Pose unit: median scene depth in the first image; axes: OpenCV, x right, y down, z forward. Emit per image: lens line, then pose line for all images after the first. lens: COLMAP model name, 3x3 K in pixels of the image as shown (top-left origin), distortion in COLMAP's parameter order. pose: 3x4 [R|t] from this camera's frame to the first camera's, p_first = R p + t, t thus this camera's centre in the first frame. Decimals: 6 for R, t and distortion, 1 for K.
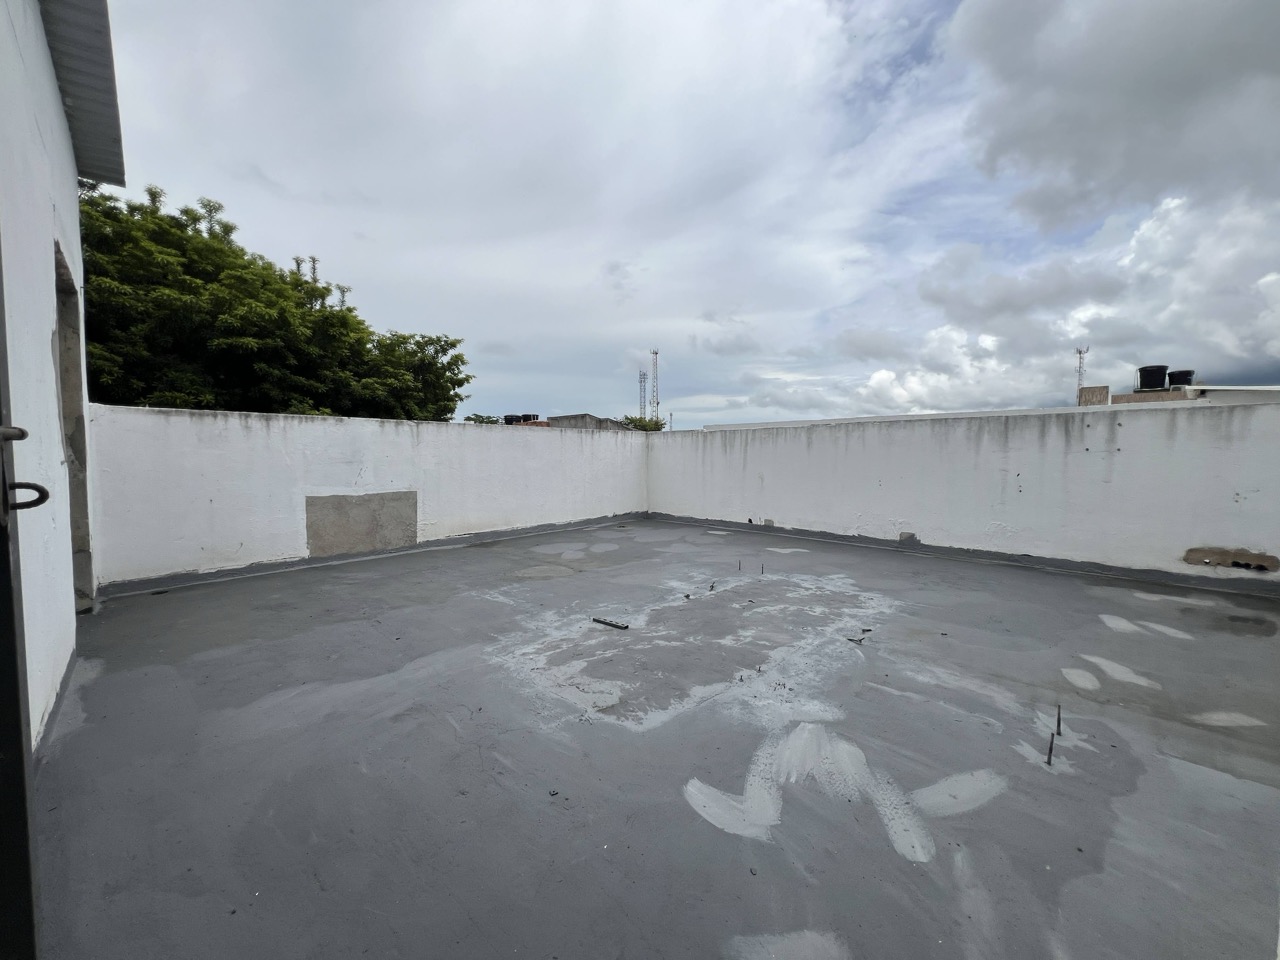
lens RADIAL K [[514.8, 0, 637.1], [0, 514.8, 479.1], [0, 0, 1]] dist [-0.000899, 0.000246]
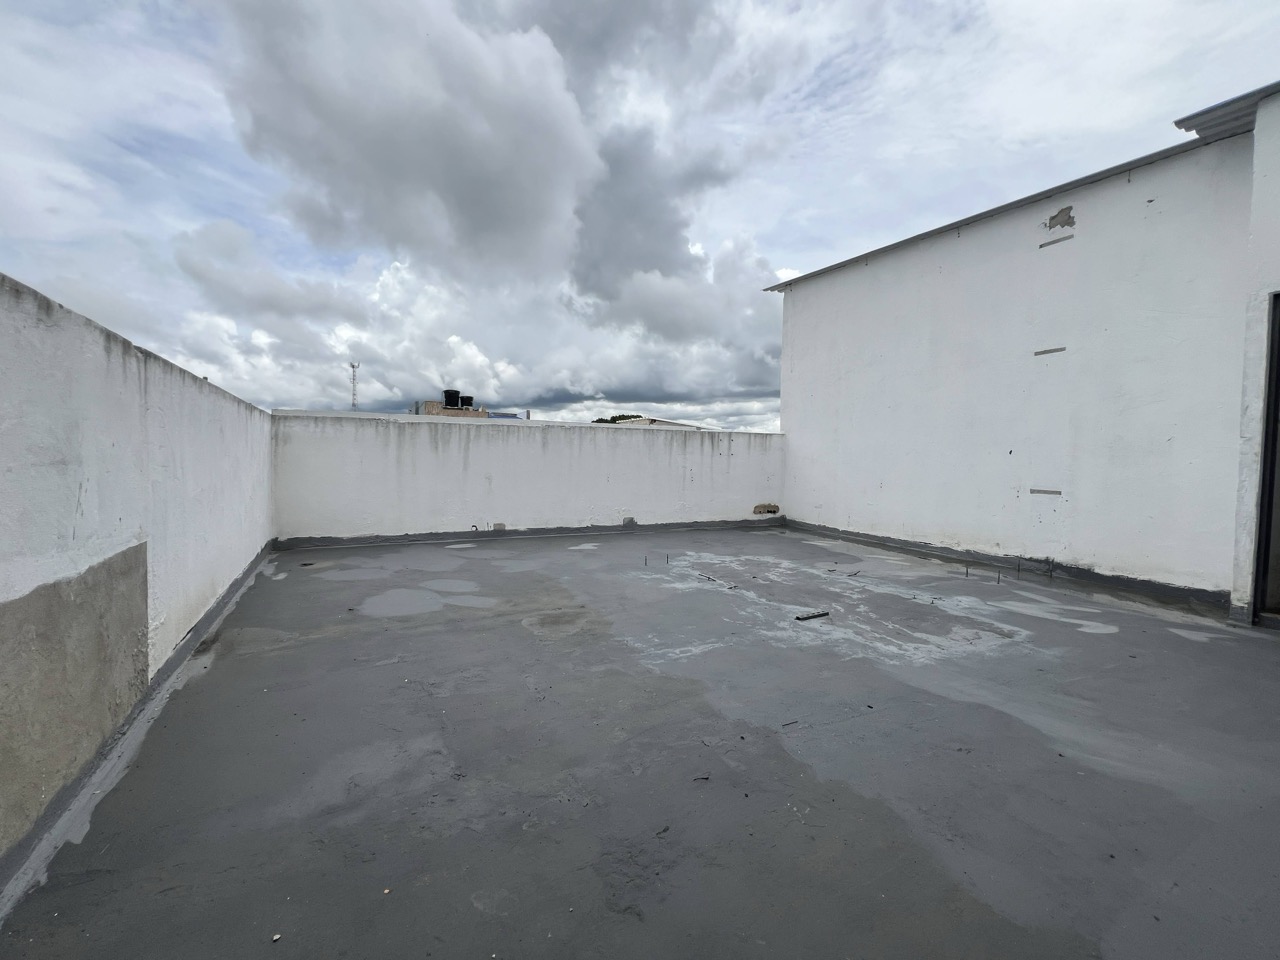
lens RADIAL K [[514.8, 0, 637.2], [0, 514.8, 480.5], [0, 0, 1]] dist [-0.000899, 0.000246]
pose [[0.341107, -0.035088, 0.939370, -0.950200], [0.031619, 0.999166, 0.025840, -0.026751], [-0.939493, 0.020888, 0.341932, 0.806355]]
